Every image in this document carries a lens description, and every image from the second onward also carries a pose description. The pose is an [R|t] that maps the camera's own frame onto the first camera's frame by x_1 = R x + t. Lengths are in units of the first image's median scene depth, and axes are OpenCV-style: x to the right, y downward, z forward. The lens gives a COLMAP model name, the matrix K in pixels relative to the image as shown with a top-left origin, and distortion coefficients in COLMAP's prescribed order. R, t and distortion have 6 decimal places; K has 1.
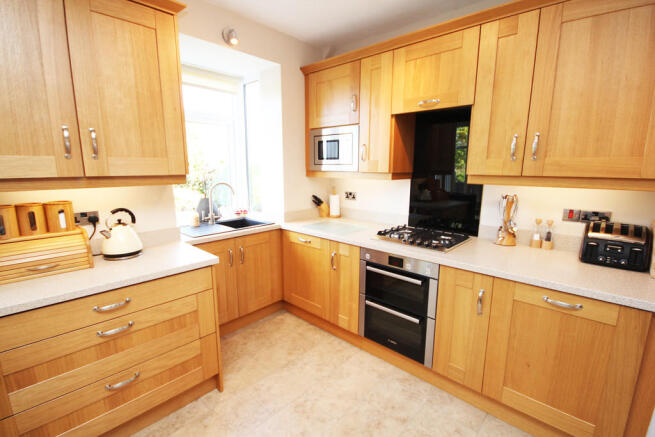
lens RADIAL K [[303.3, 0, 329.2], [0, 303.3, 218.0], [0, 0, 1]] dist [-0.000225, -0.003743]
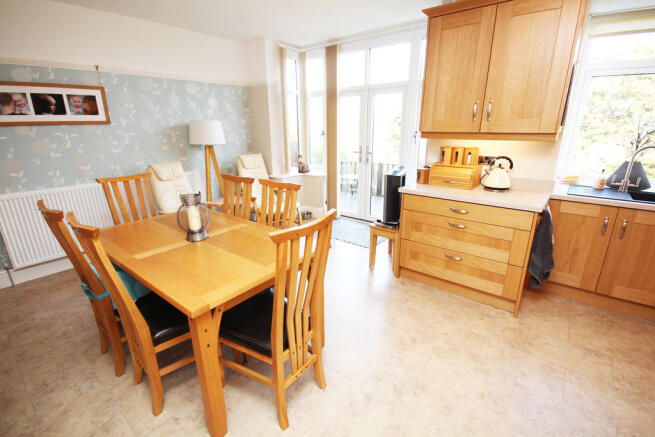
lens RADIAL K [[303.3, 0, 327.1], [0, 303.3, 222.8], [0, 0, 1]] dist [-0.000225, -0.003743]
pose [[0.060615, 0.303623, -0.950862, 0.612965], [-0.163801, 0.942725, 0.290583, -0.013545], [0.984629, 0.138138, 0.106877, 0.073063]]
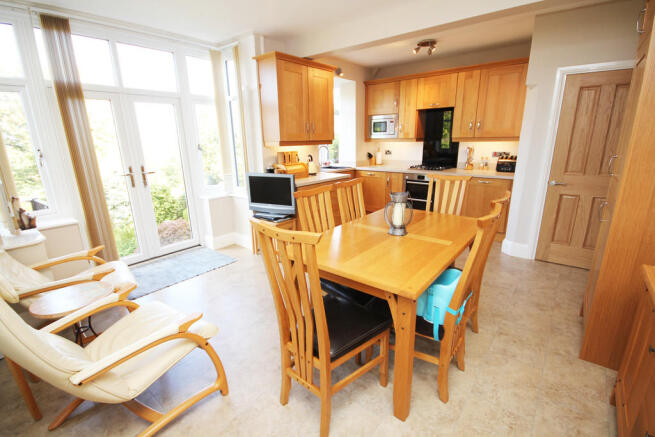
lens RADIAL K [[303.3, 0, 326.8], [0, 303.3, 220.9], [0, 0, 1]] dist [-0.000225, -0.003743]
pose [[0.998699, -0.031012, 0.040478, -0.562081], [0.027109, 0.995238, 0.093633, 0.226891], [-0.043189, -0.092413, 0.994784, -1.210834]]
